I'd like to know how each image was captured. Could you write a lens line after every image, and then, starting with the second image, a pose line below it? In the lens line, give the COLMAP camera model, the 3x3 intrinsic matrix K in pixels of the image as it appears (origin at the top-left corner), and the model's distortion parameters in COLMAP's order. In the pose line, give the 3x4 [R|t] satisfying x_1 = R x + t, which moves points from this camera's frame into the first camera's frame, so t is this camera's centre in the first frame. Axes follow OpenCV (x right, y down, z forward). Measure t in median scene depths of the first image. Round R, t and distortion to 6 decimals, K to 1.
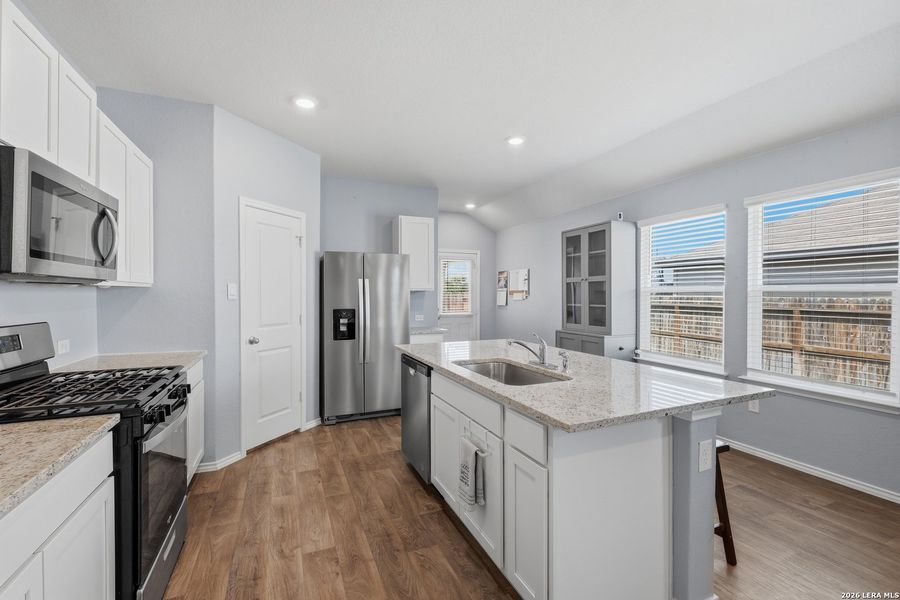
lens RADIAL K [[391.5, 0, 448.8], [0, 391.5, 297.5], [0, 0, 1]] dist [-0.001084, -0.000120]
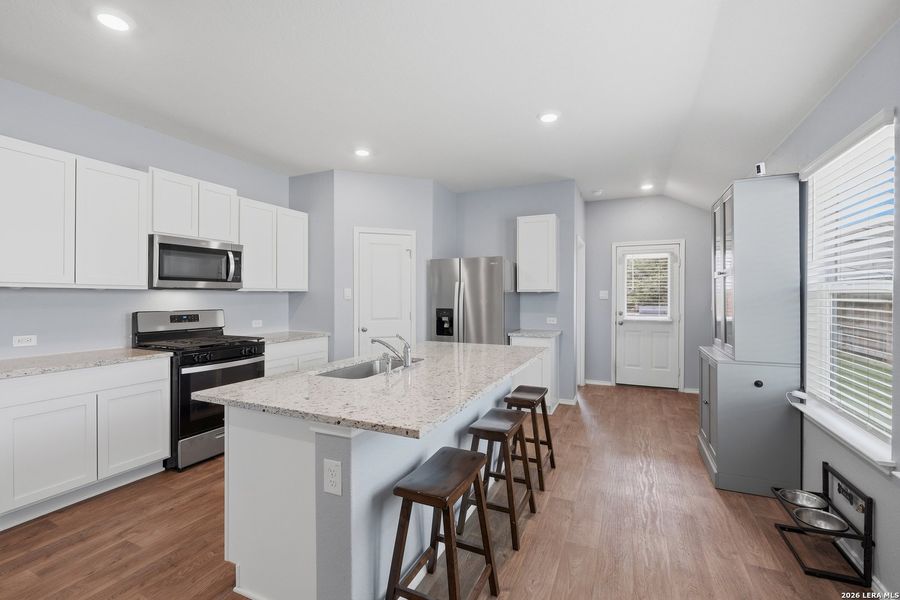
lens RADIAL K [[394.5, 0, 451.1], [0, 394.5, 296.2], [0, 0, 1]] dist [-0.002391, -0.000545]
pose [[0.671770, 0.001706, -0.740758, 0.759526], [-0.005374, 0.999982, -0.002570, -0.004912], [0.740740, 0.005707, 0.671767, 0.296557]]
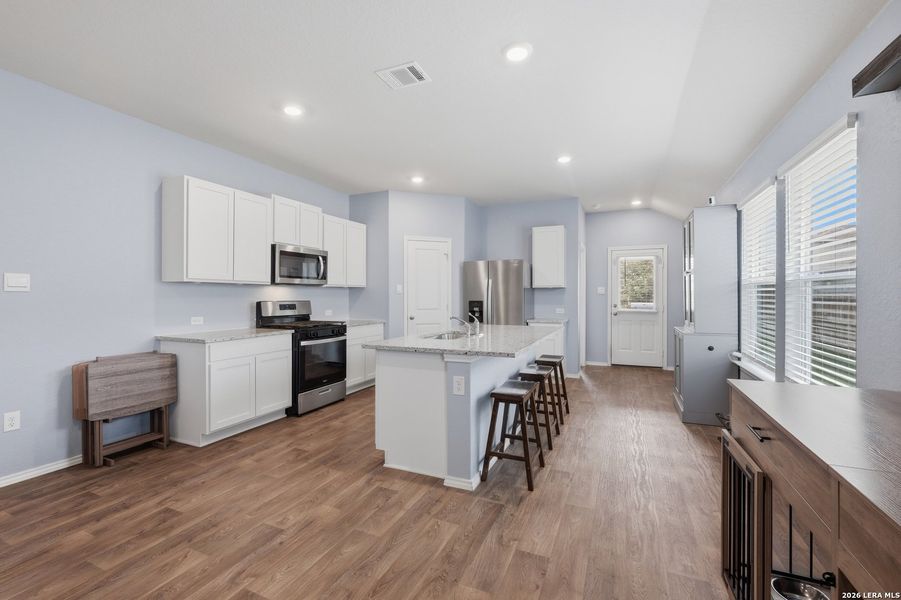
lens RADIAL K [[394.9, 0, 451.6], [0, 394.9, 296.2], [0, 0, 1]] dist [-0.002391, -0.000545]
pose [[0.683766, 0.000812, -0.729701, 0.917659], [-0.003359, 0.999992, -0.002034, 0.019403], [0.729694, 0.003841, 0.683763, -0.068696]]
